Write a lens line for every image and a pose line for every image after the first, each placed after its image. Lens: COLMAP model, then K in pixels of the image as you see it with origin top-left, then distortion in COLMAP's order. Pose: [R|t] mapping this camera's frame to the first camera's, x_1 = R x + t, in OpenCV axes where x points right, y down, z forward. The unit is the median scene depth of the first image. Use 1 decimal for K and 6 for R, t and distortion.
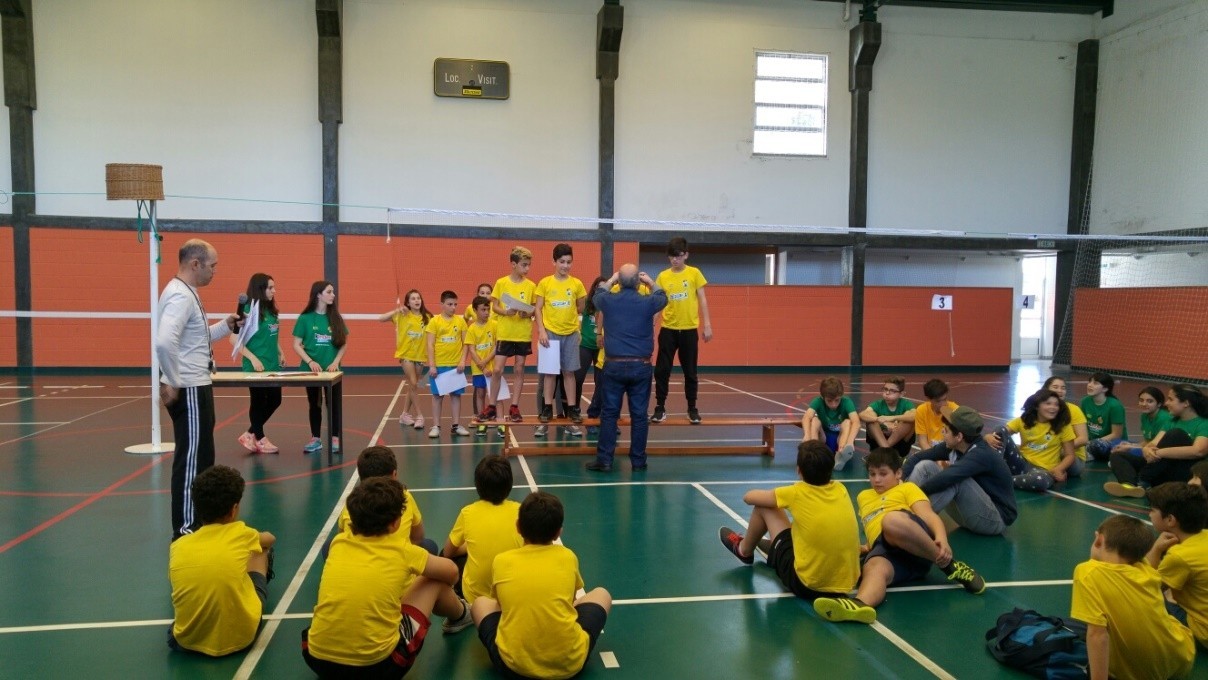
lens RADIAL K [[906.8, 0, 592.2], [0, 906.8, 346.7], [0, 0, 1]] dist [-0.031983, 0.086222]
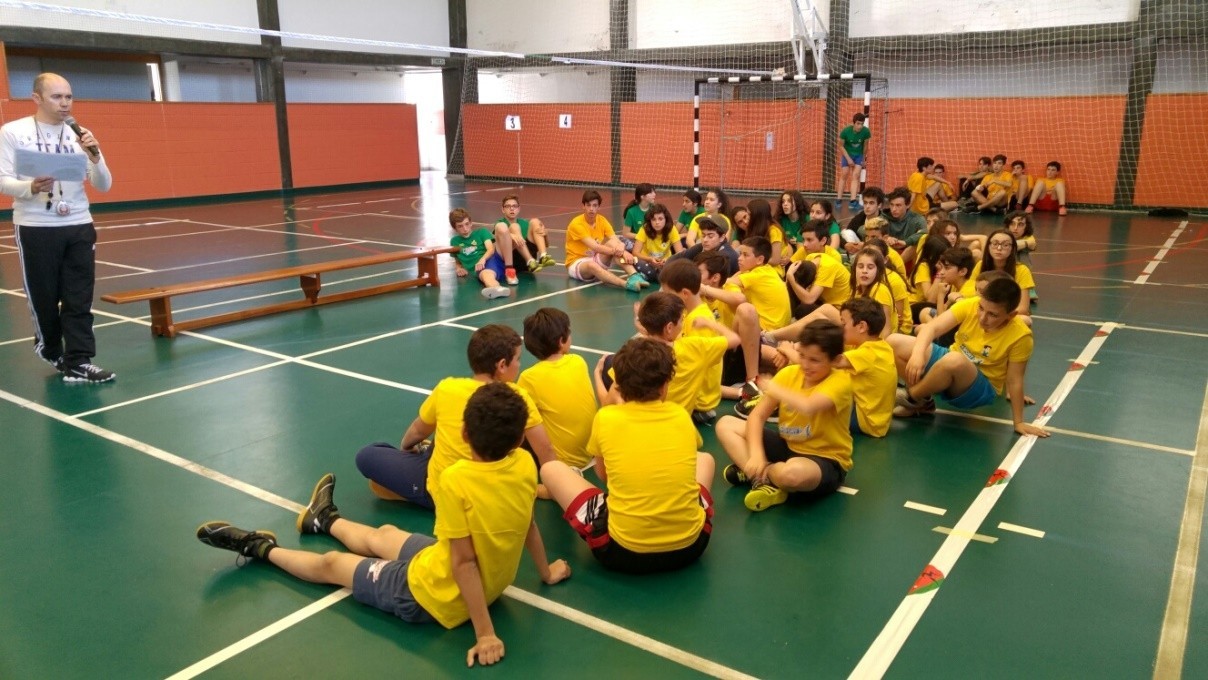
lens RADIAL K [[906.8, 0, 612.2], [0, 906.8, 349.7], [0, 0, 1]] dist [-0.031983, 0.086222]
pose [[0.697030, -0.192893, 0.690610, -0.218834], [0.047380, 0.973422, 0.224064, -0.014194], [-0.715475, -0.123458, 0.687643, 0.086086]]
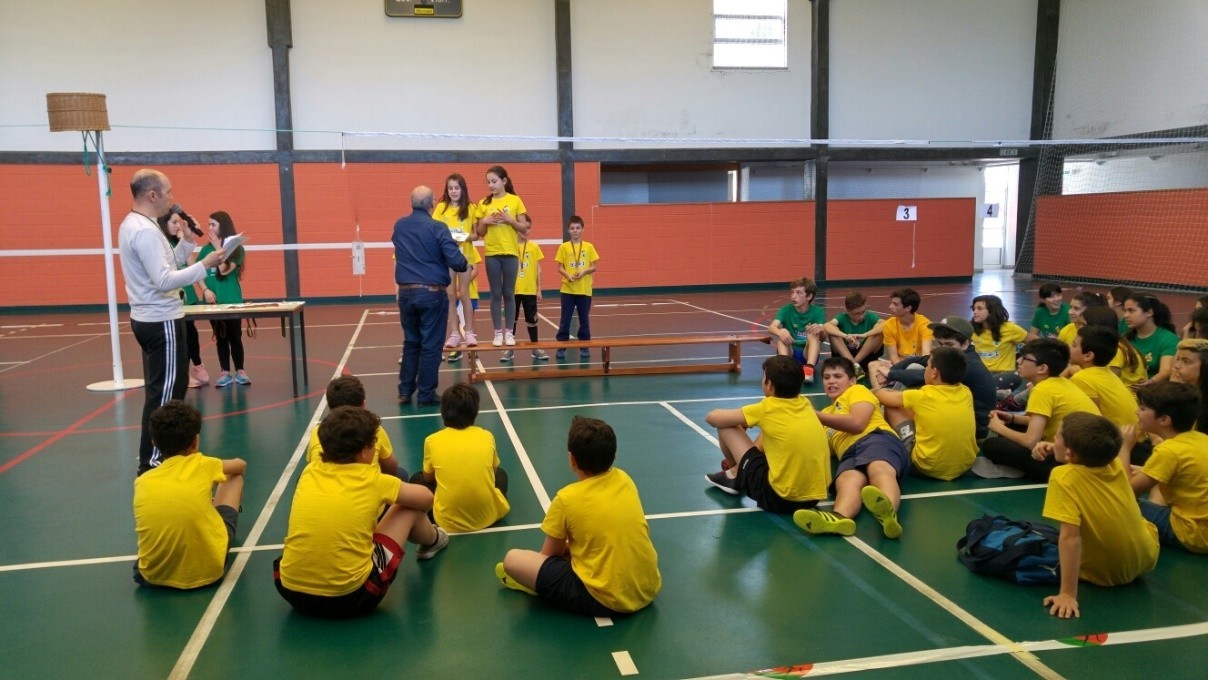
lens RADIAL K [[906.8, 0, 570.7], [0, 906.8, 329.3], [0, 0, 1]] dist [-0.031983, 0.086222]
pose [[0.999391, -0.031648, 0.014689, -0.000189], [0.030616, 0.997361, 0.065831, 0.000874], [-0.016734, -0.065341, 0.997723, 0.004456]]
